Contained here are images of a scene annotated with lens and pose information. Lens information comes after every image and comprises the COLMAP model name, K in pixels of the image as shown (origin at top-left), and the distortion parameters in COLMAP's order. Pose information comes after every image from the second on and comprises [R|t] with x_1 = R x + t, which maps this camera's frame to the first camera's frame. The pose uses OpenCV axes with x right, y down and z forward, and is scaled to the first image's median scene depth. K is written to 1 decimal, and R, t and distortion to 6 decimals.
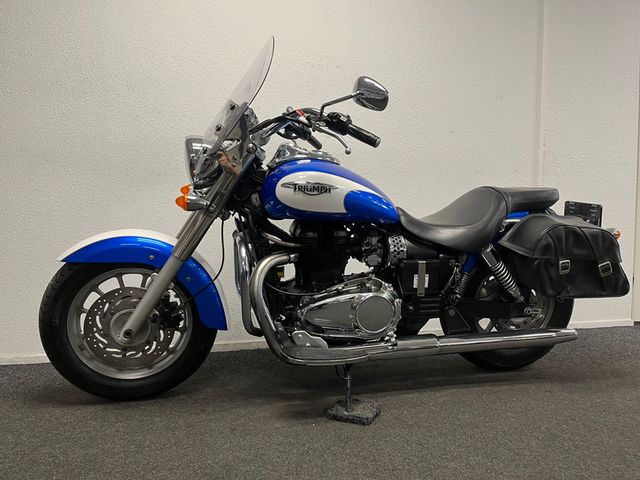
lens RADIAL K [[487.4, 0, 320.0], [0, 487.4, 240.0], [0, 0, 1]] dist [0.080942, -0.108391]
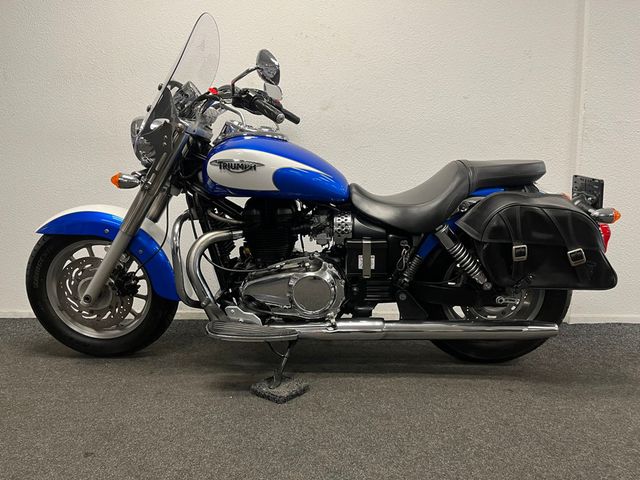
lens RADIAL K [[487.4, 0, 320.0], [0, 487.4, 240.0], [0, 0, 1]] dist [0.080942, -0.108391]
pose [[0.962789, 0.028978, -0.268697, 0.380355], [-0.012947, 0.998039, 0.061243, -0.016413], [0.269945, -0.055485, 0.961276, 0.067198]]
